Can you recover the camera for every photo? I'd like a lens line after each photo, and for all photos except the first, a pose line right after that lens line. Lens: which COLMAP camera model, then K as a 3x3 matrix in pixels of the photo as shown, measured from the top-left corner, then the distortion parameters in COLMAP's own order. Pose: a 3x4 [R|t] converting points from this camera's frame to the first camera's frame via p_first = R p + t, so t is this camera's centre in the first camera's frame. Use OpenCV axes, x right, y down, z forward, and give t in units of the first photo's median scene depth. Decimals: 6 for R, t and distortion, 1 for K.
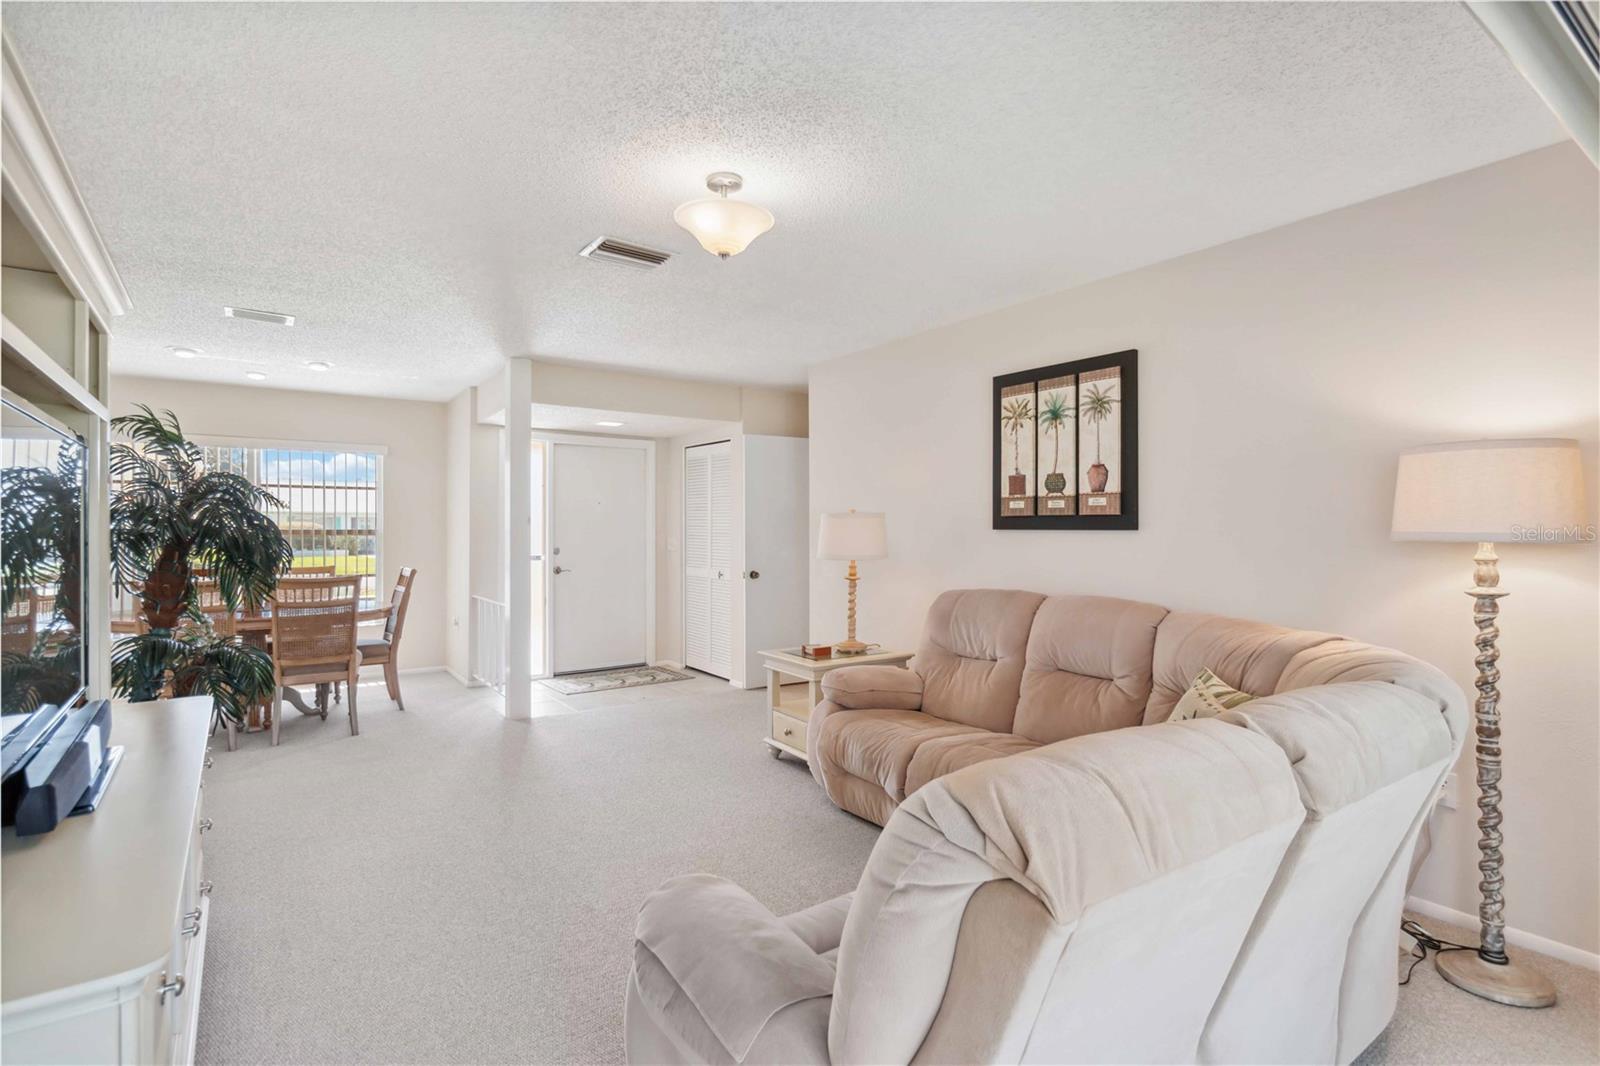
lens RADIAL K [[773.8, 0, 798.5], [0, 773.8, 528.1], [0, 0, 1]] dist [0.001390, -0.000286]
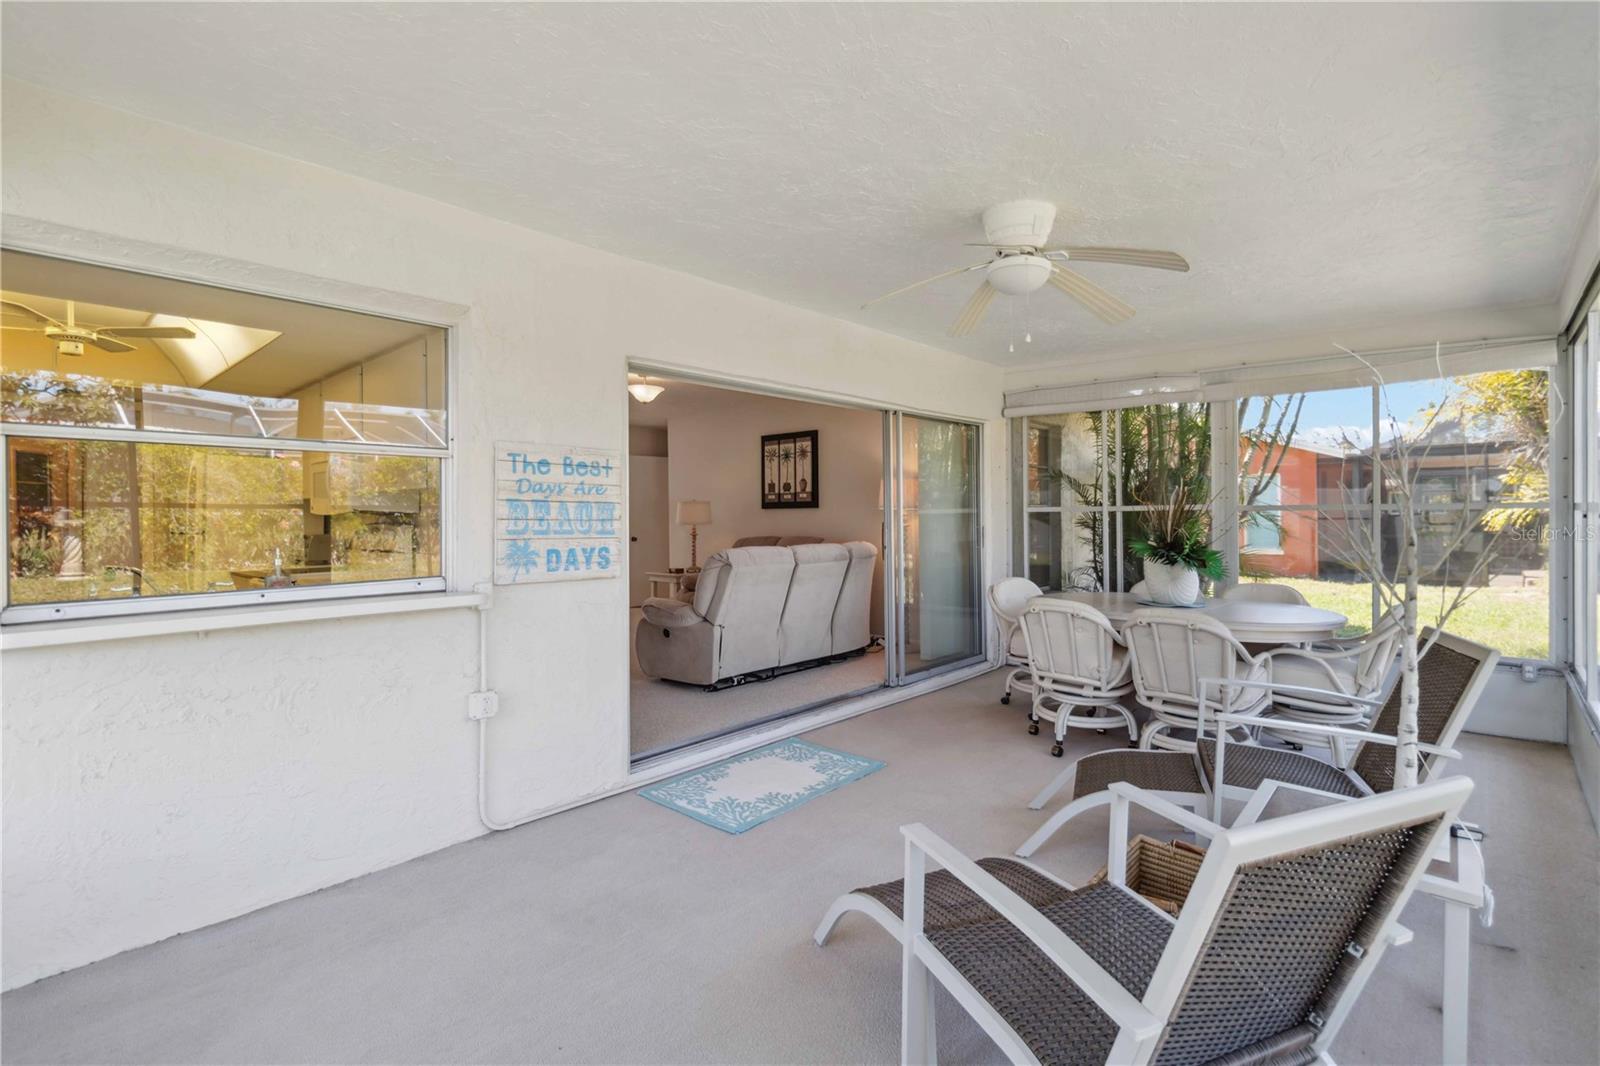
lens RADIAL K [[753.1, 0, 789.8], [0, 753.1, 515.4], [0, 0, 1]] dist [0.002369, -0.000377]
pose [[0.979558, -0.005172, 0.201095, -0.090254], [0.005798, 0.999980, -0.002526, 0.027234], [-0.201078, 0.003641, 0.979568, -1.087133]]
